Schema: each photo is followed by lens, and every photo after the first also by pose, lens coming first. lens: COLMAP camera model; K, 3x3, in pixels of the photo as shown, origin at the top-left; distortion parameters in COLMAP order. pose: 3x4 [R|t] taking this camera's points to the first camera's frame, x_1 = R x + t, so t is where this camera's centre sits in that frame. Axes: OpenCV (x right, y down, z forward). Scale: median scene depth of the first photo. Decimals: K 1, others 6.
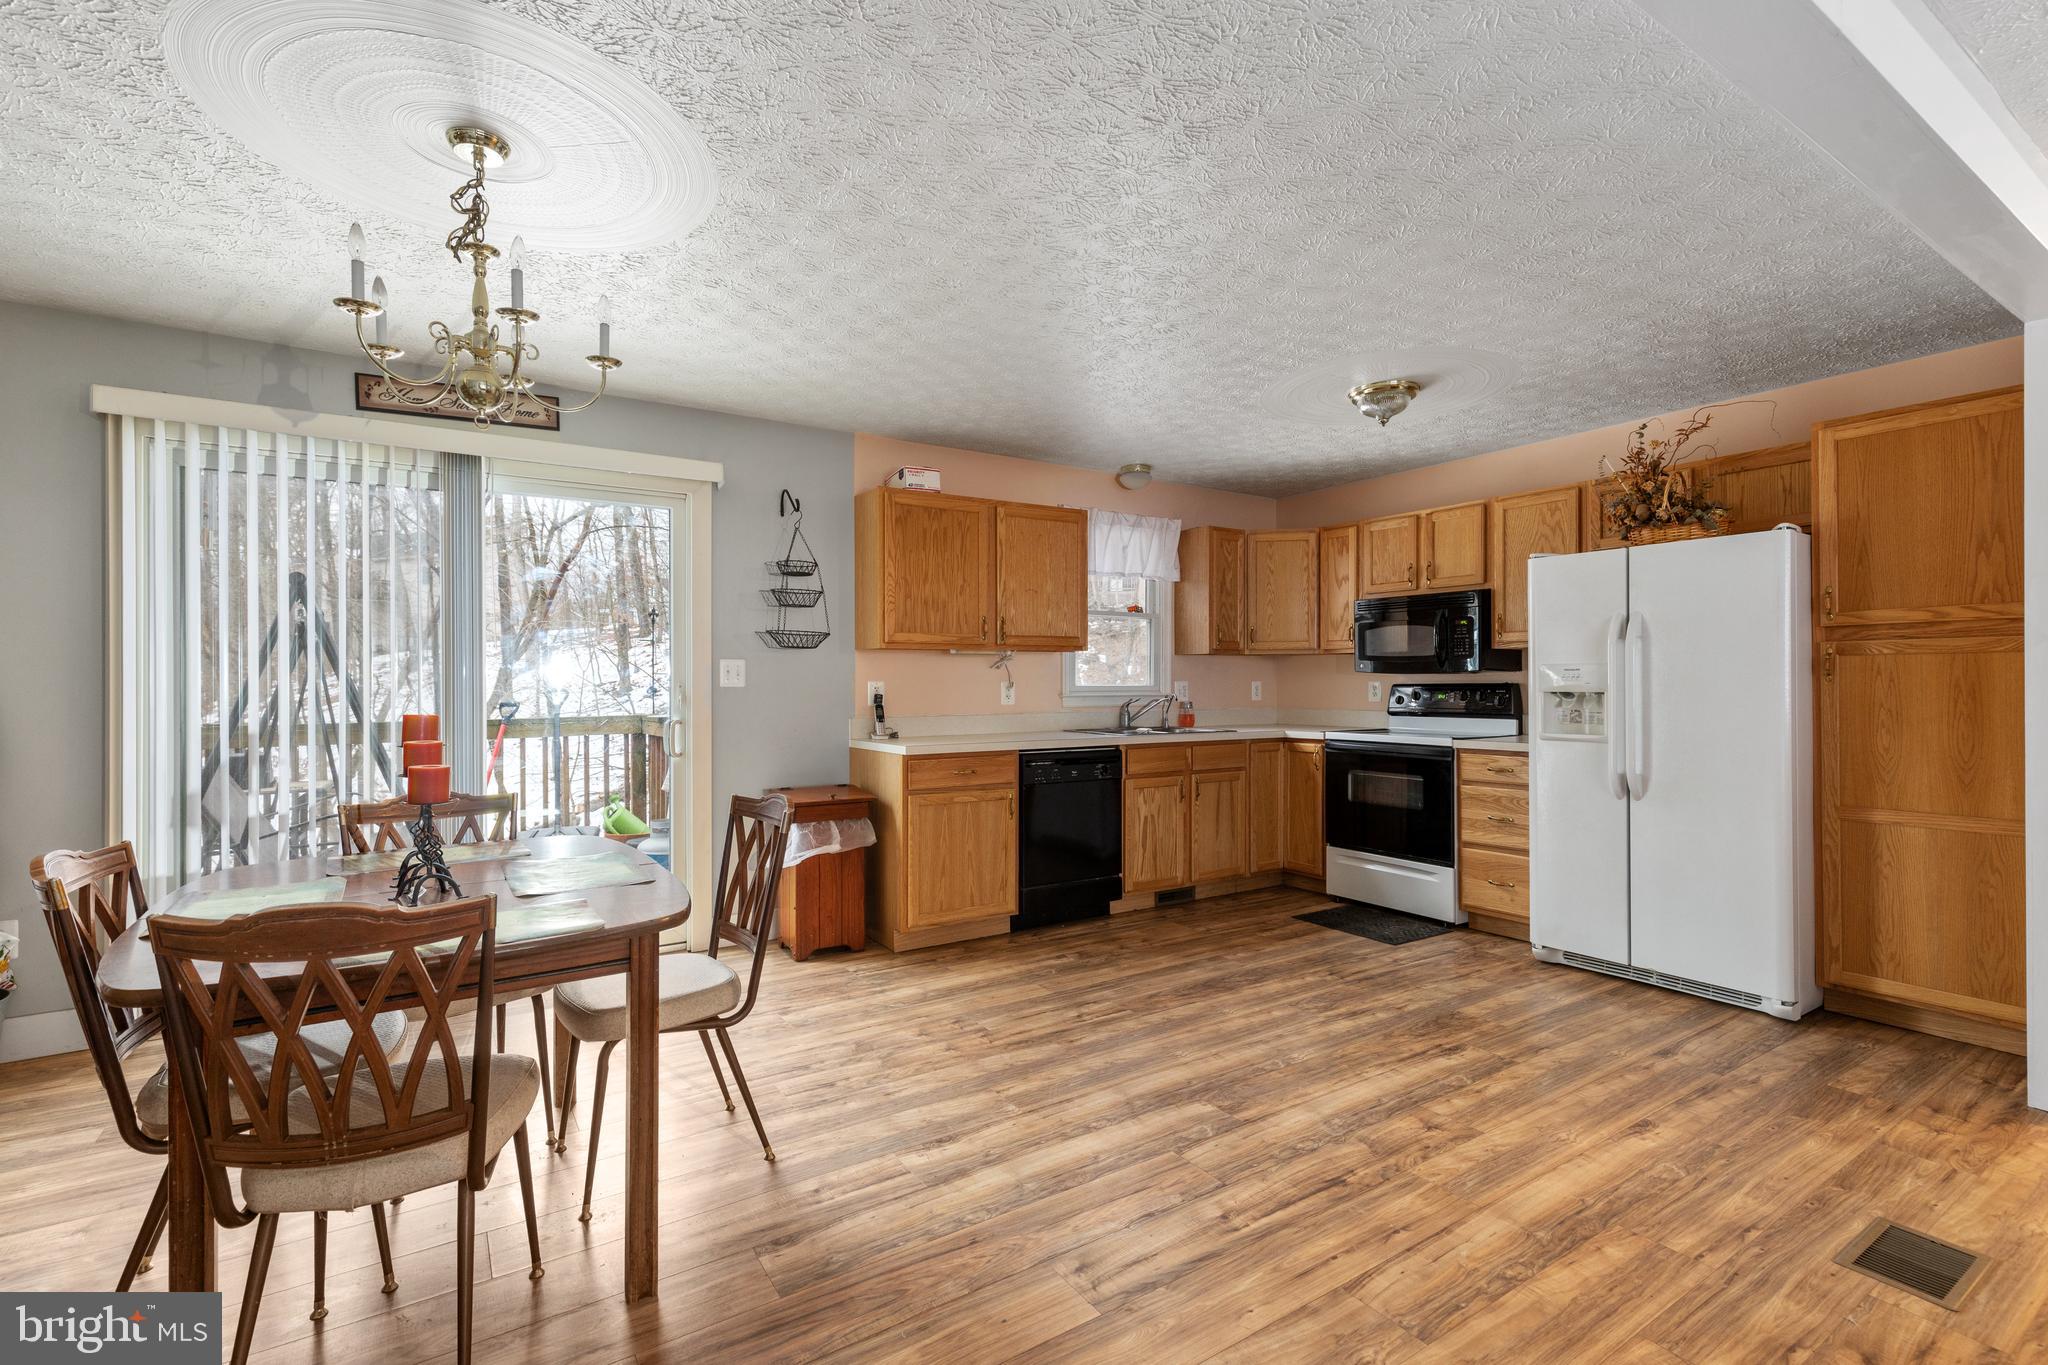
lens RADIAL K [[919.9, 0, 1027.9], [0, 919.9, 684.3], [0, 0, 1]] dist [0.002946, -0.000198]
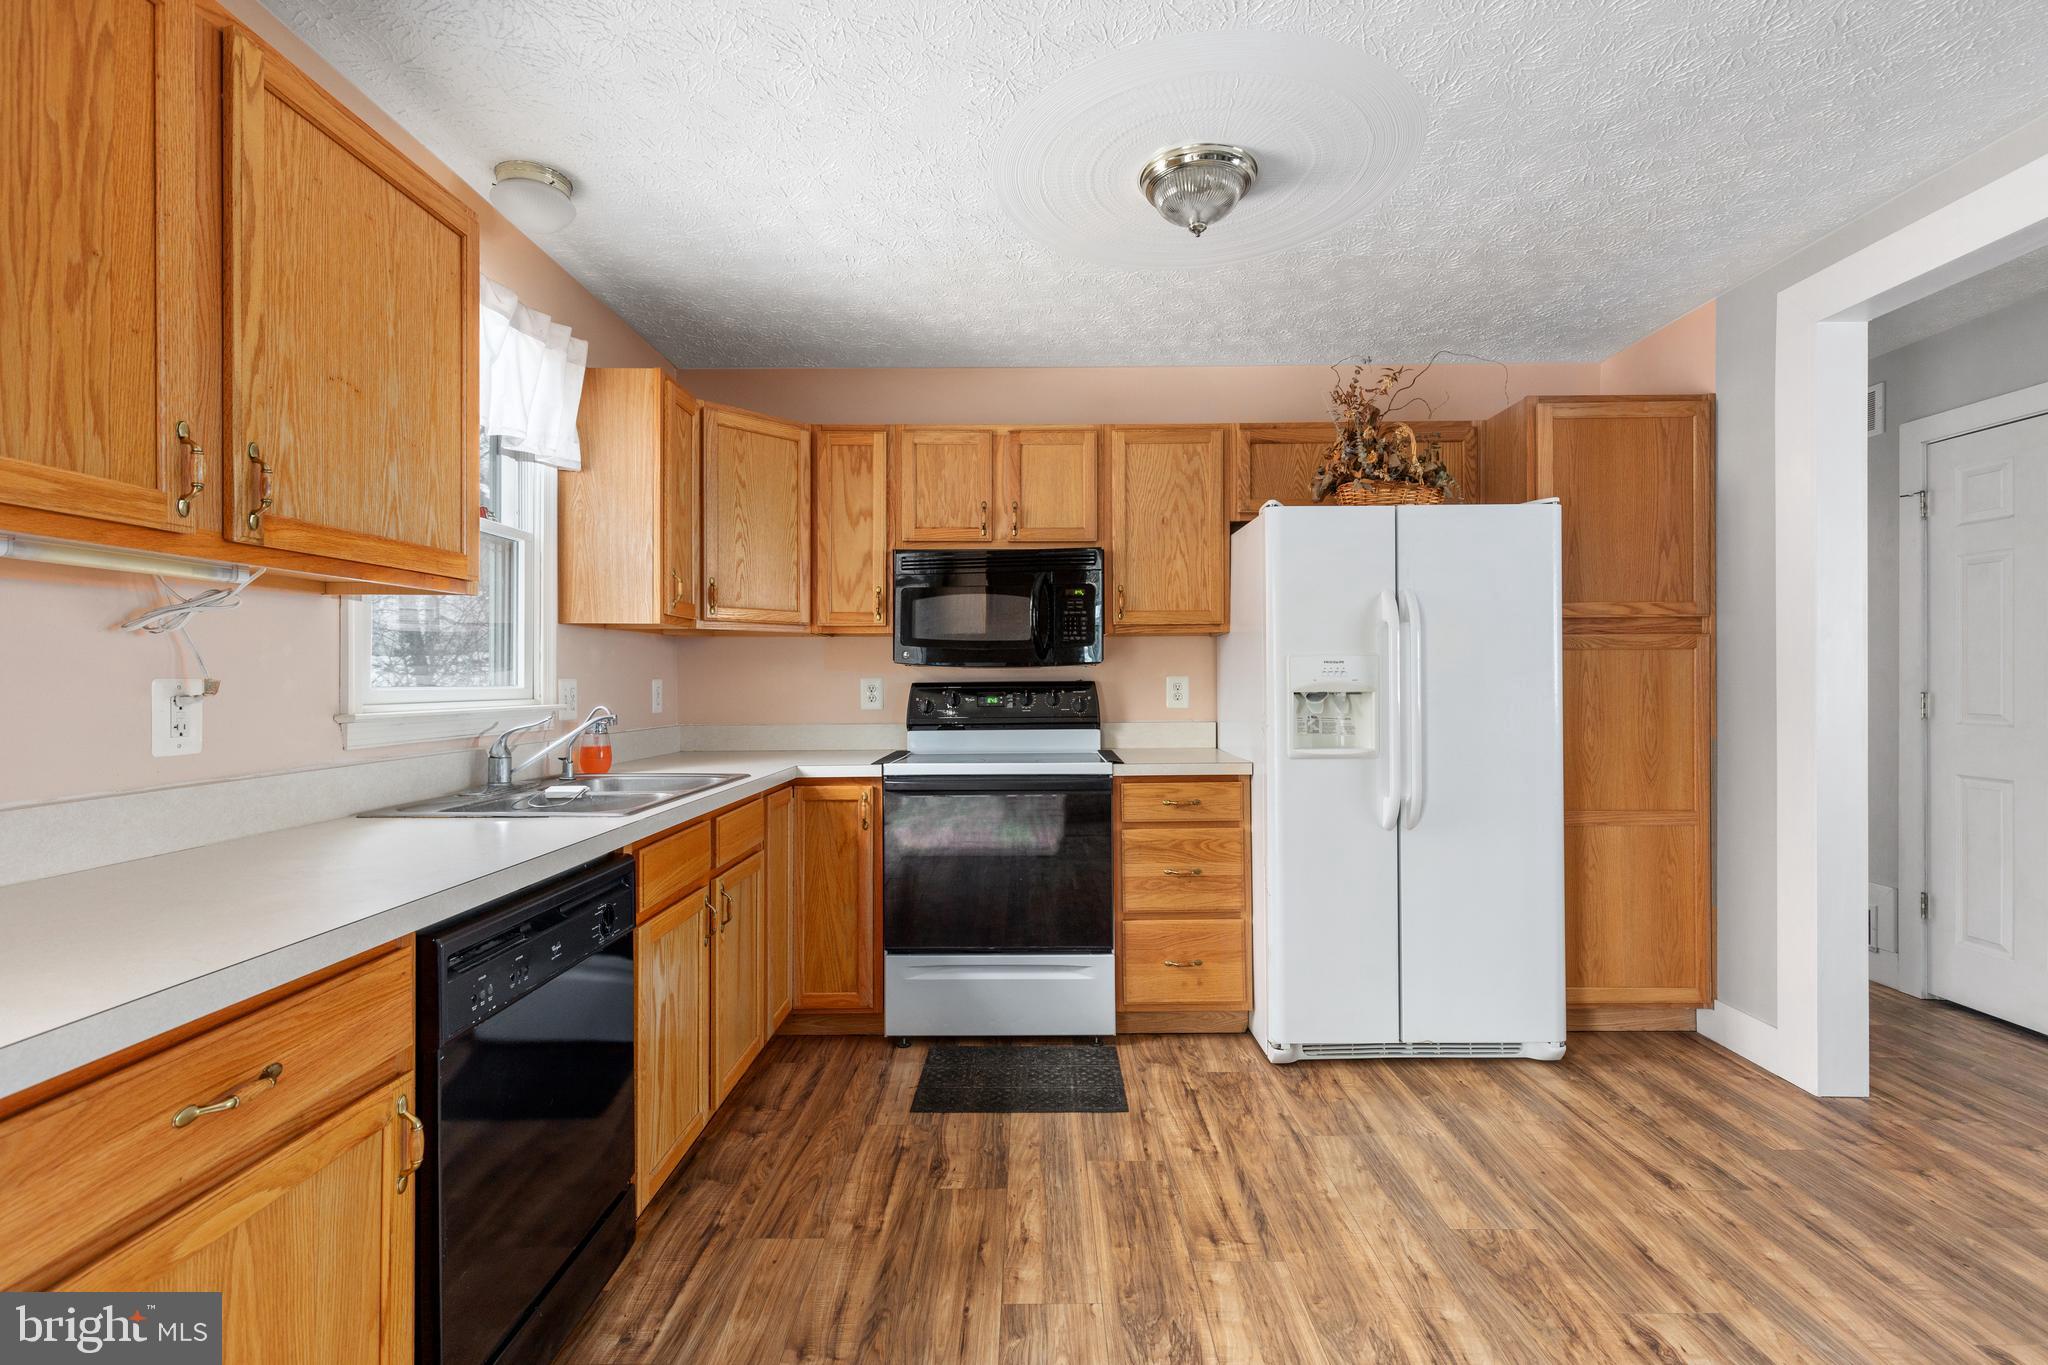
lens RADIAL K [[919.9, 0, 1027.9], [0, 919.9, 684.3], [0, 0, 1]] dist [0.002946, -0.000198]
pose [[0.548923, -0.004763, 0.835860, -0.143928], [0.004435, 0.999986, 0.002786, -0.001001], [-0.835861, 0.002178, 0.548936, 0.713273]]
